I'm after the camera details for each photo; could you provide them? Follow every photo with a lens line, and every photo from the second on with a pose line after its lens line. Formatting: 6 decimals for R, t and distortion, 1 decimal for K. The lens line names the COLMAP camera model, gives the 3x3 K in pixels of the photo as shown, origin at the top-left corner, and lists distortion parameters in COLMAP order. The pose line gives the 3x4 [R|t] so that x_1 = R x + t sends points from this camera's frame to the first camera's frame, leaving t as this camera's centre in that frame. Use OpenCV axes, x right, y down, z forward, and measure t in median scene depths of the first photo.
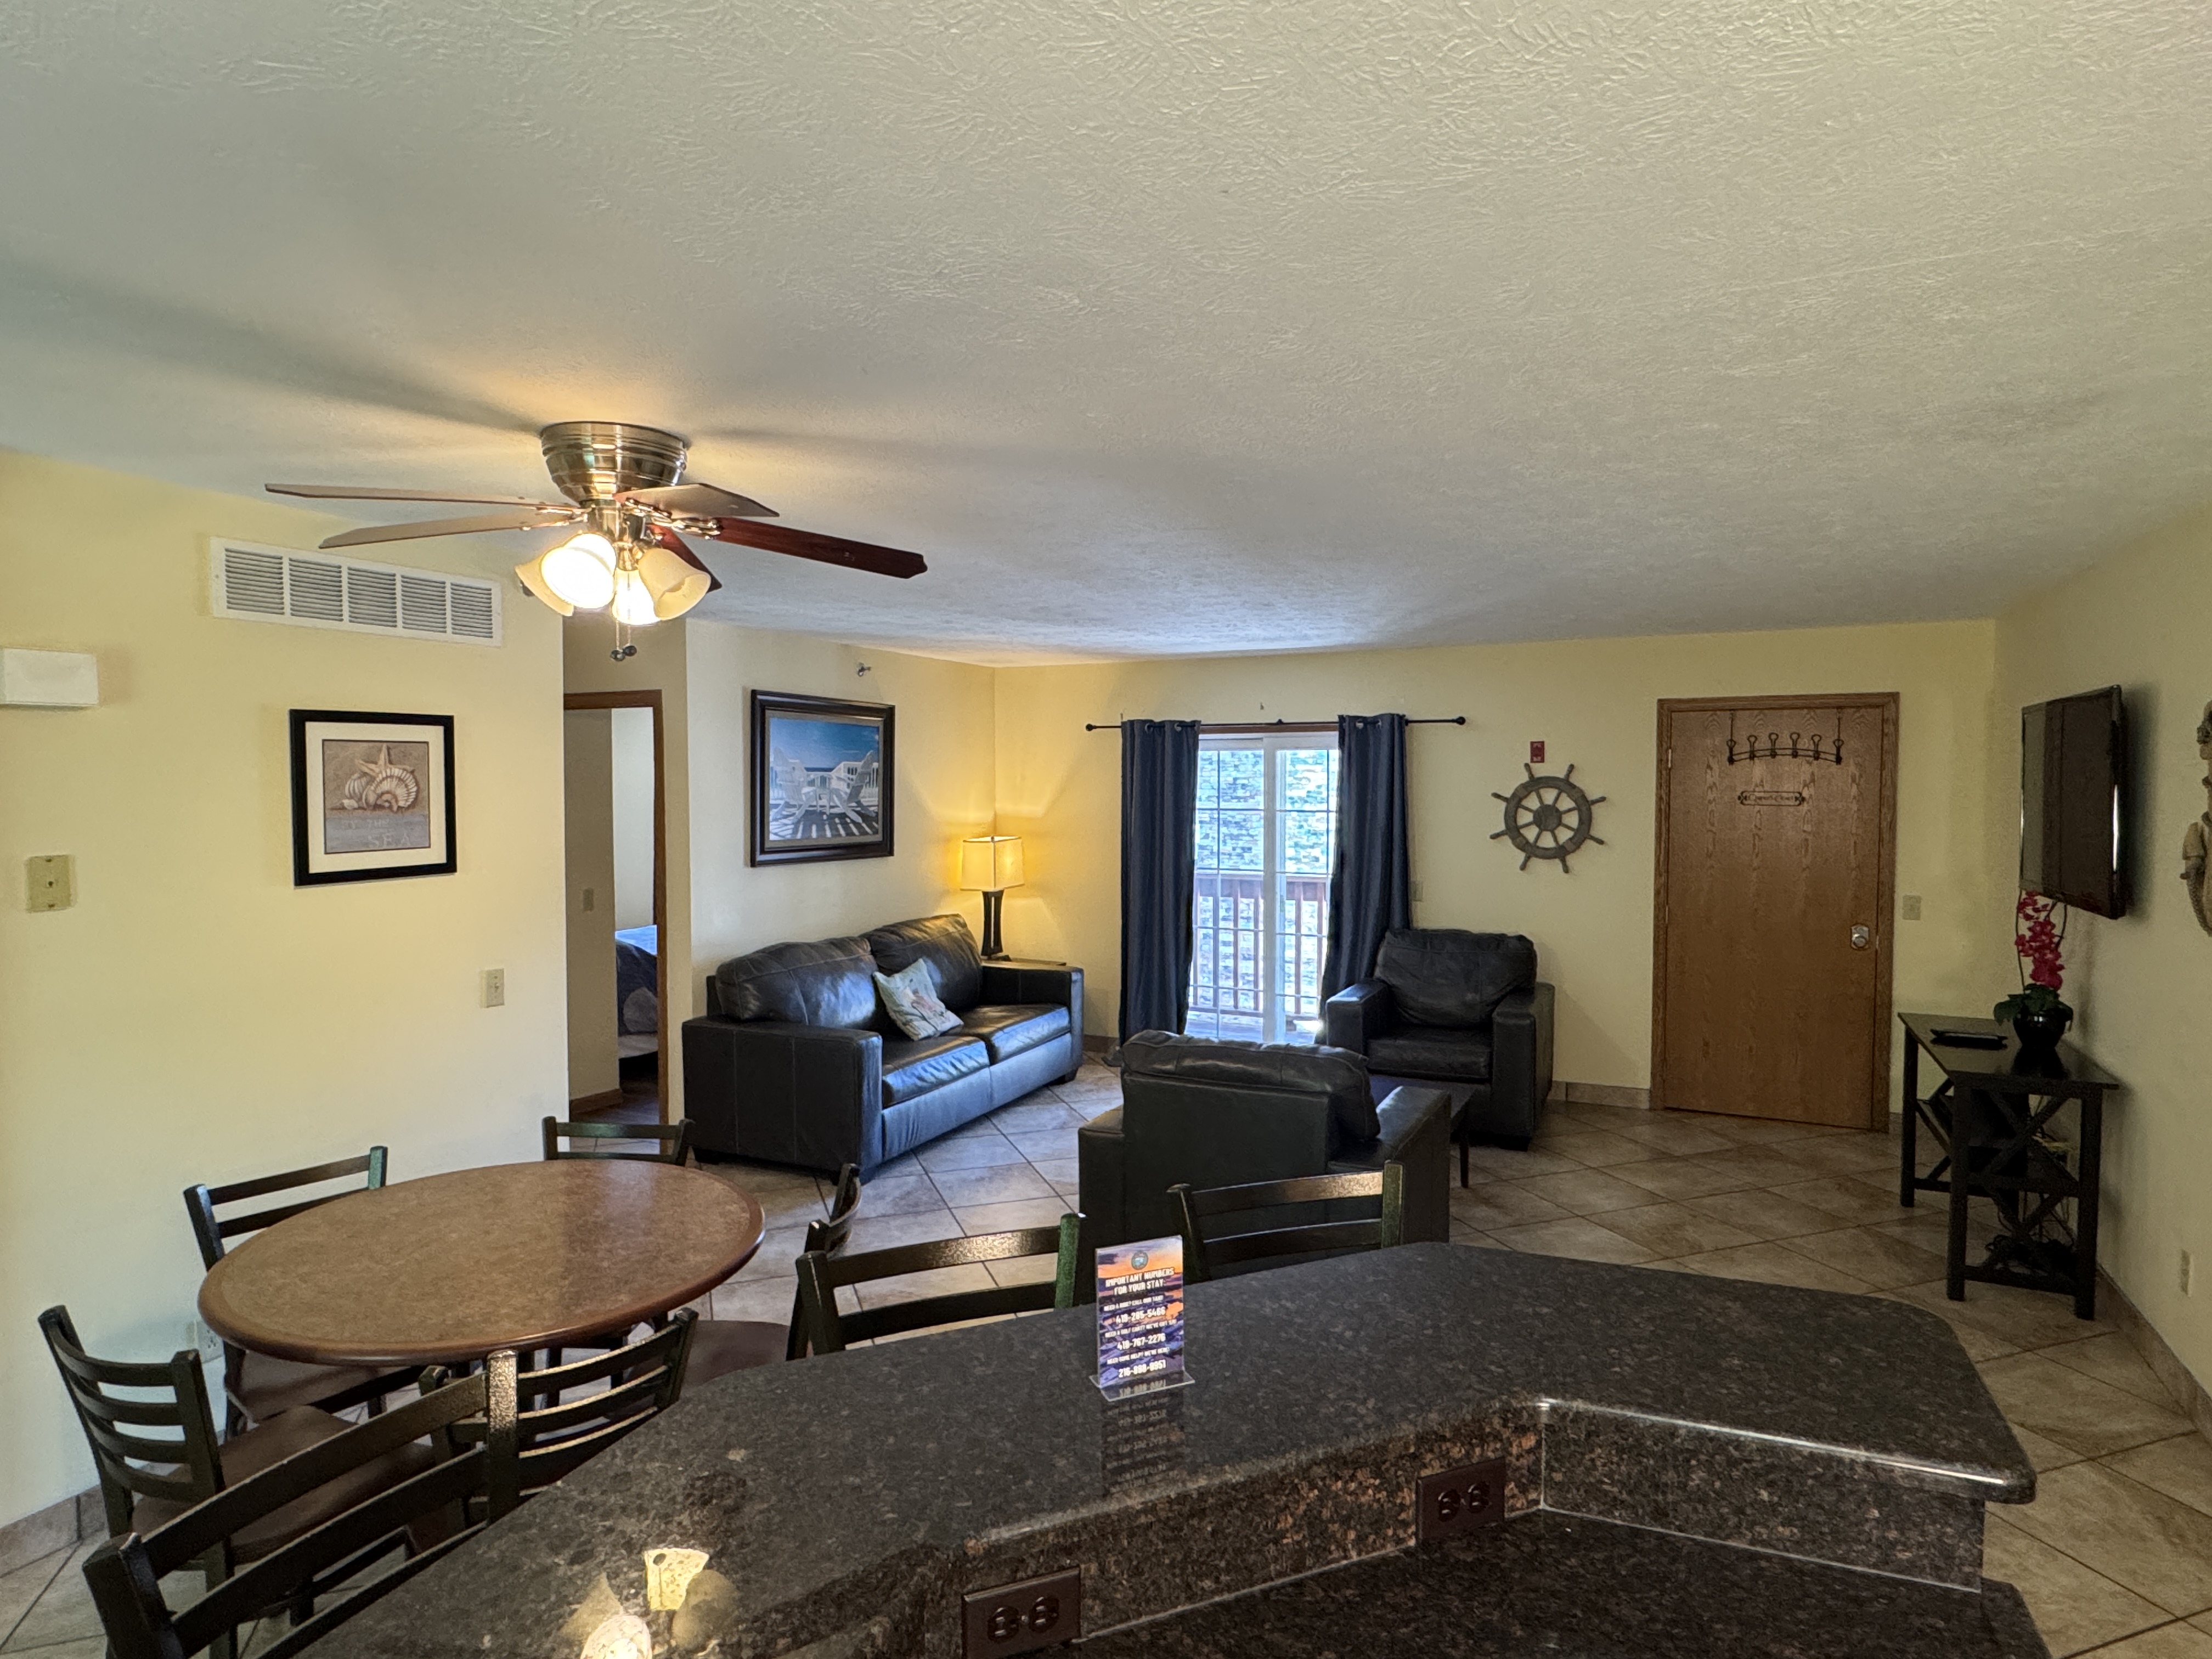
lens RADIAL K [[1247.0, 0, 1100.2], [0, 1247.0, 825.7], [0, 0, 1]] dist [0.003002, -0.000890]
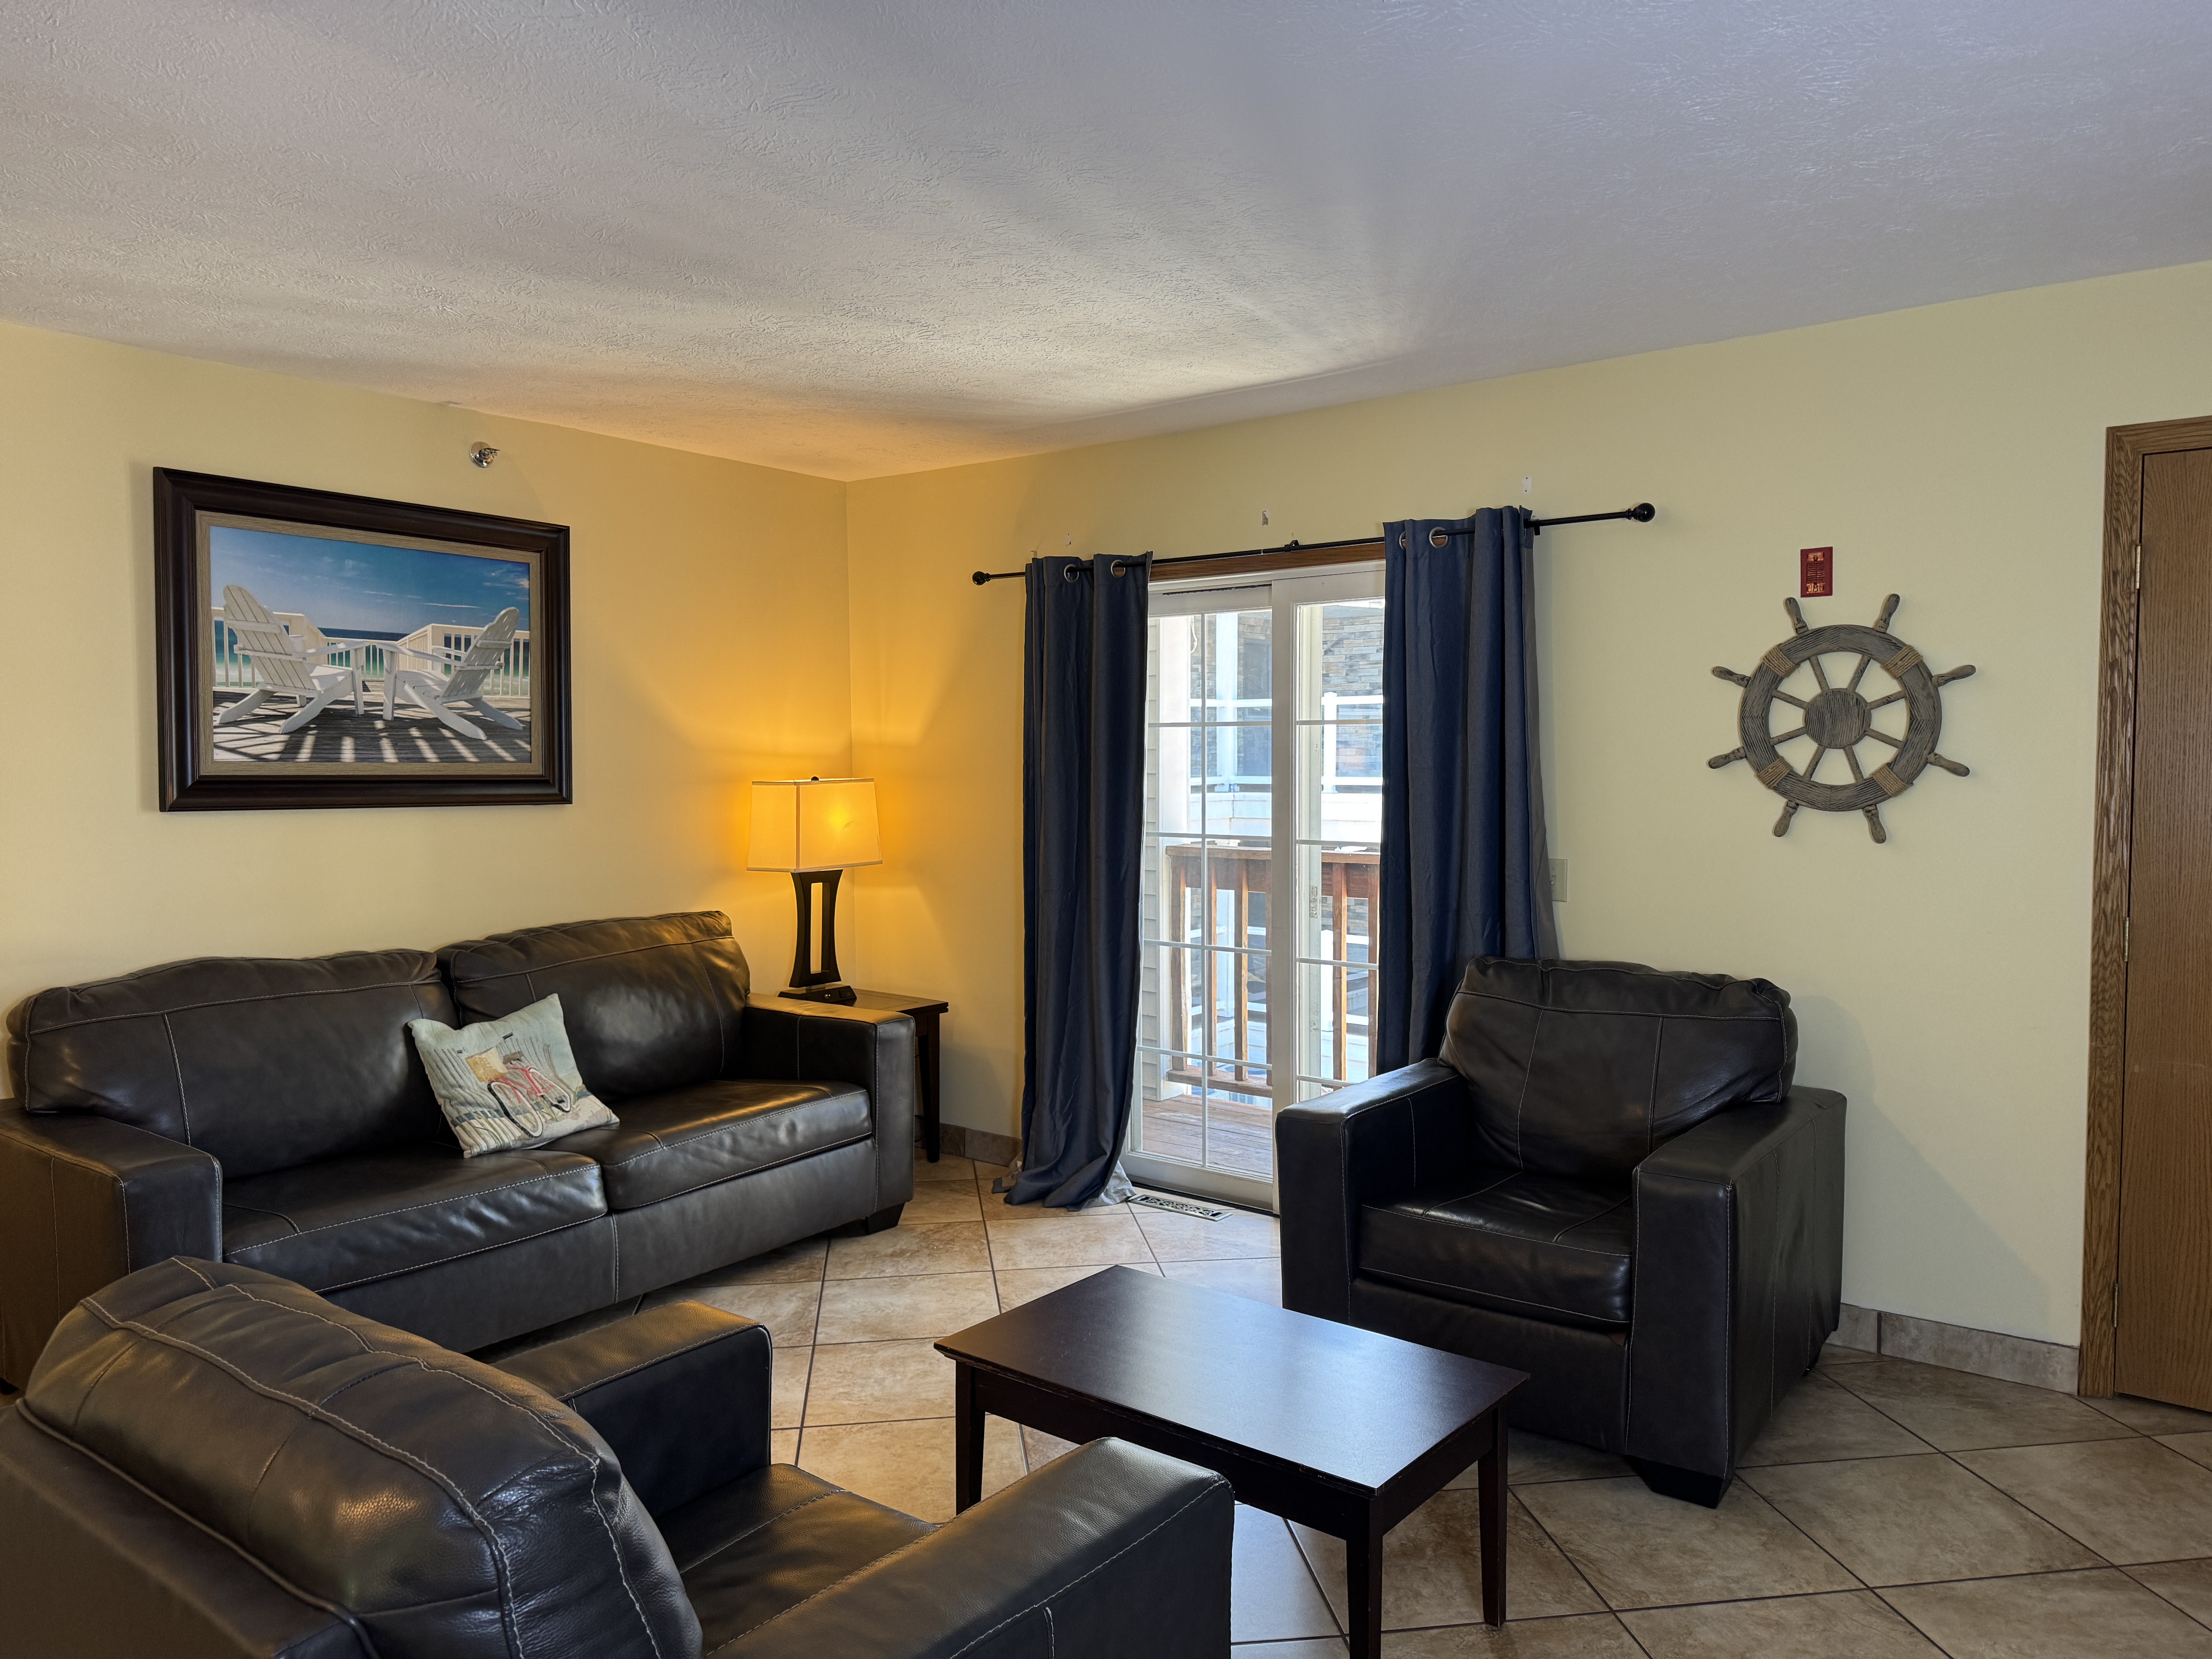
lens RADIAL K [[1548.0, 0, 1105.9], [0, 1548.0, 836.2], [0, 0, 1]] dist [0.037905, -0.026108]
pose [[0.979958, 0.007564, -0.199060, 0.213177], [-0.004585, 0.999871, 0.015419, 0.028590], [0.199151, -0.014197, 0.979866, 0.397333]]
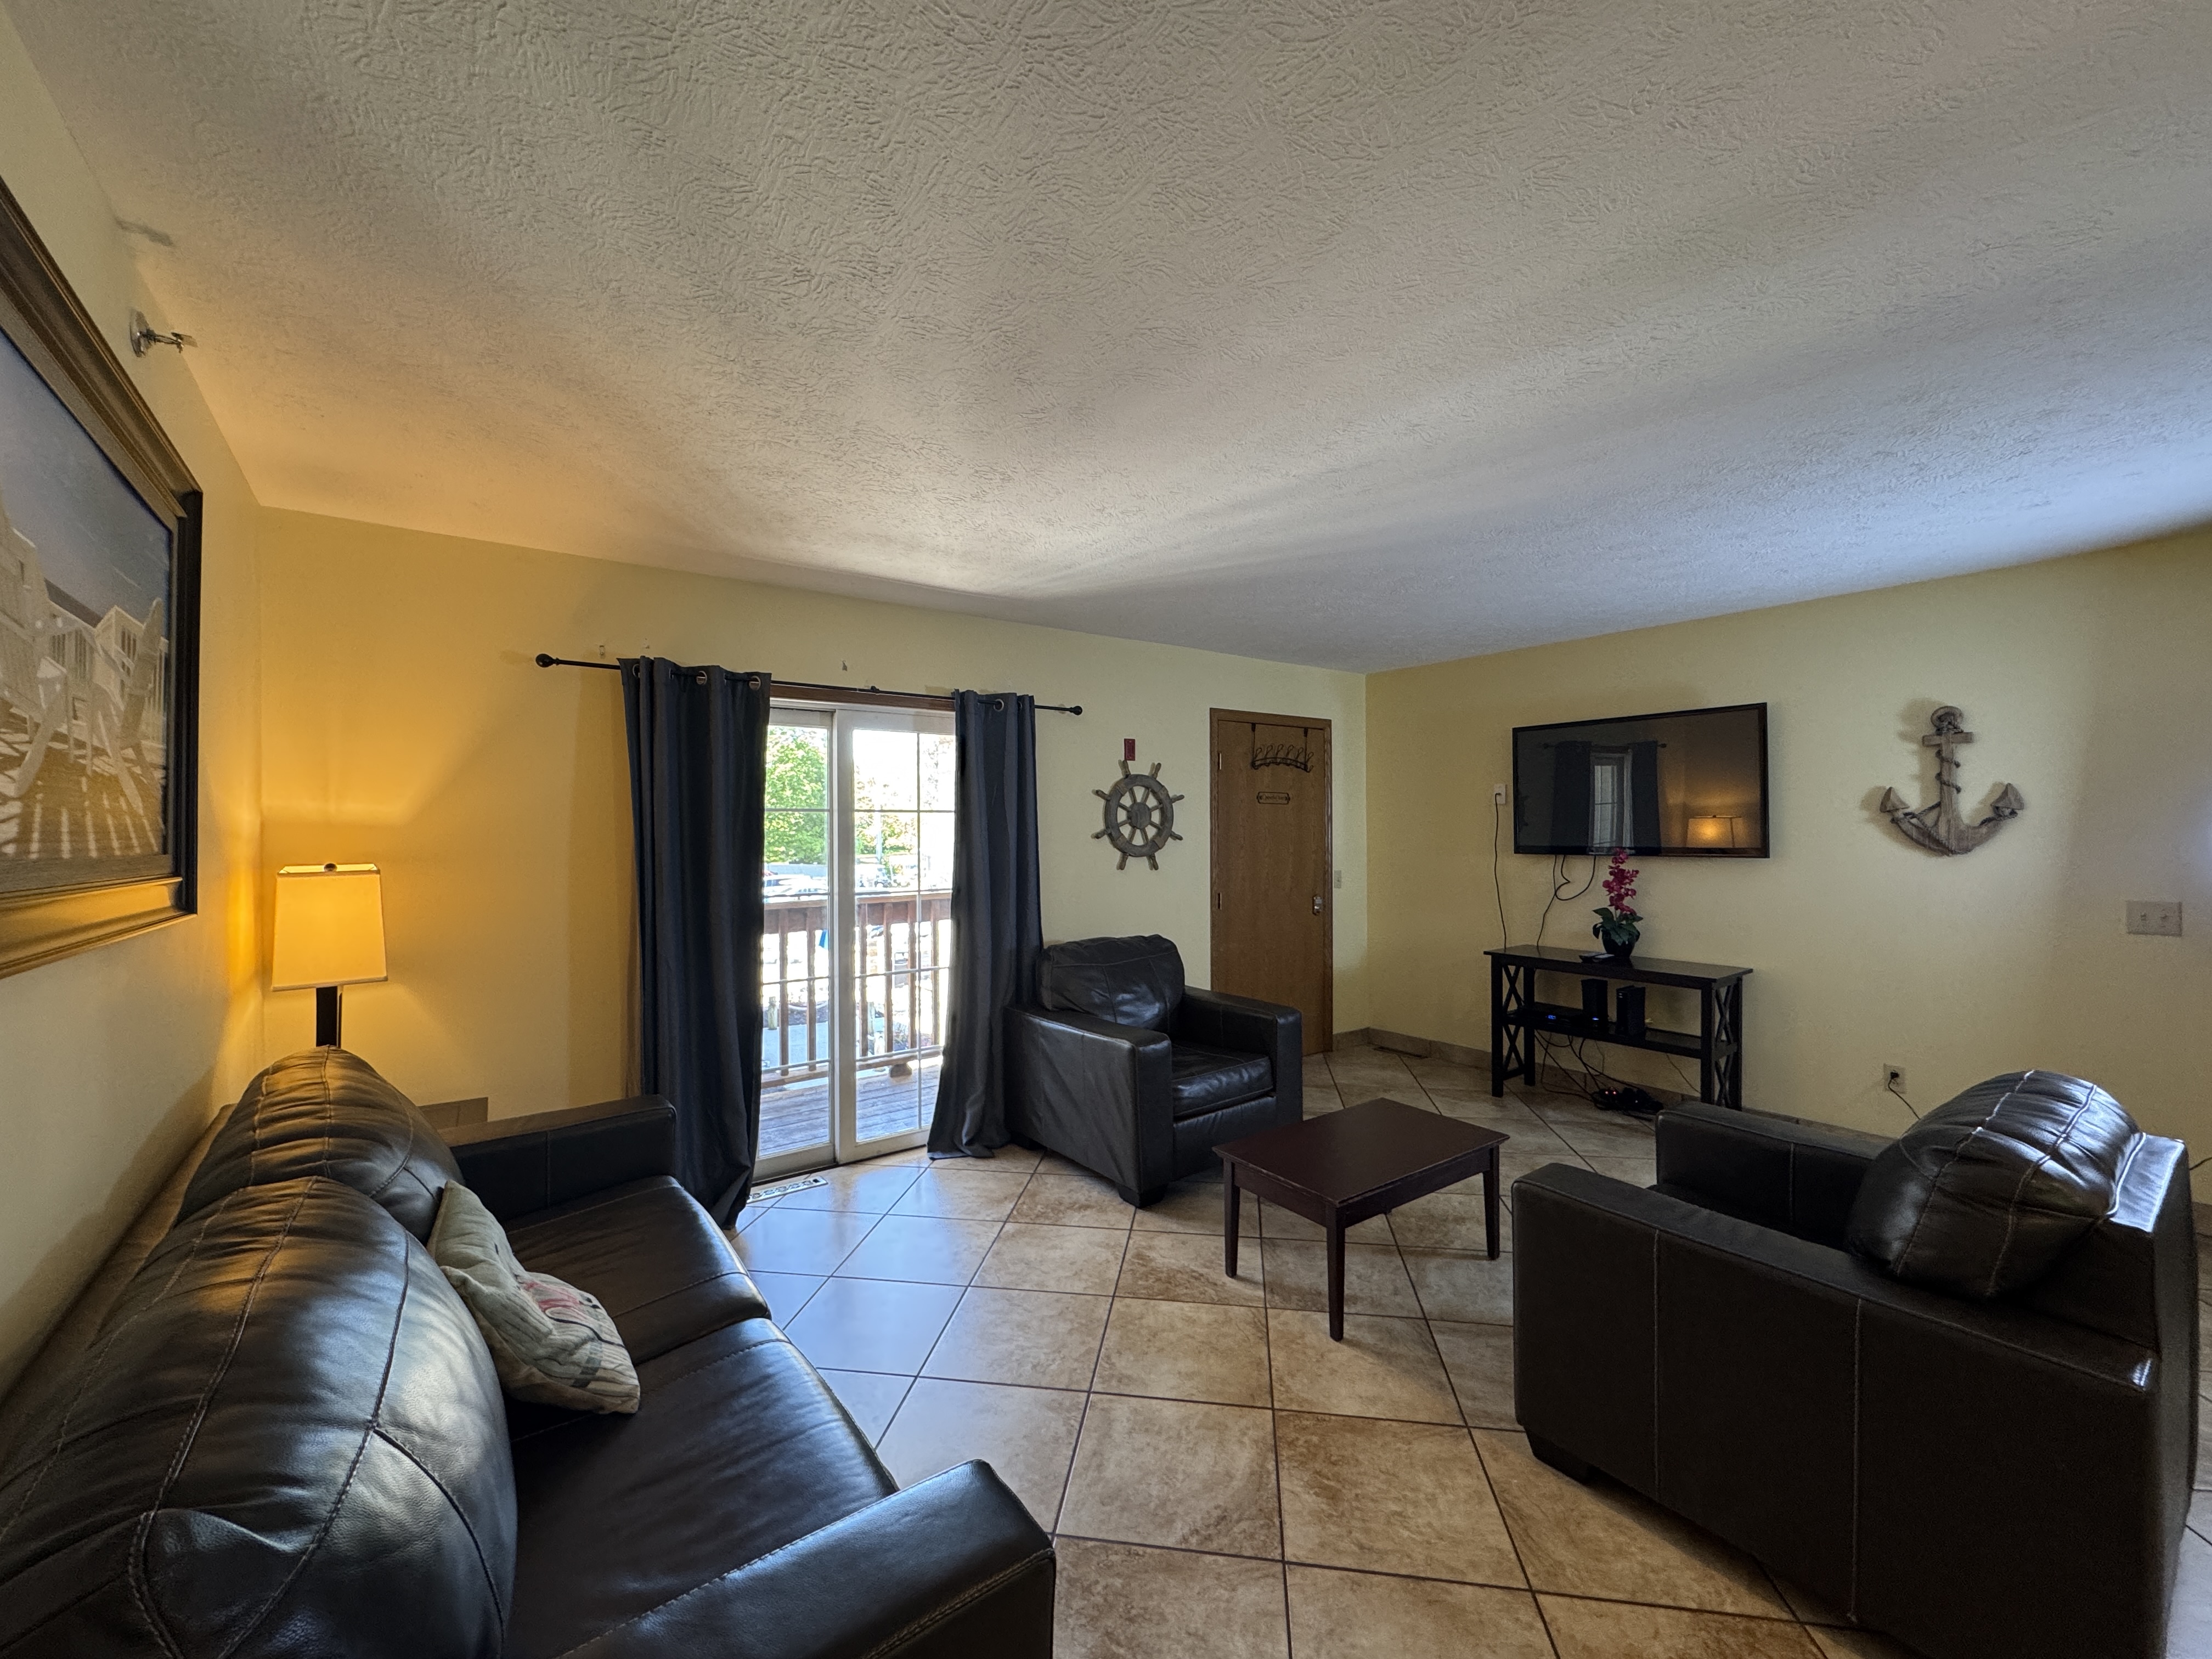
lens RADIAL K [[891.1, 0, 1116.2], [0, 891.1, 825.5], [0, 0, 1]] dist [0.001711, 0.001062]
pose [[0.450008, -0.000508, 0.893025, -0.288085], [0.038052, 0.999103, -0.018606, 0.014122], [-0.892214, 0.042355, 0.449623, 0.695101]]
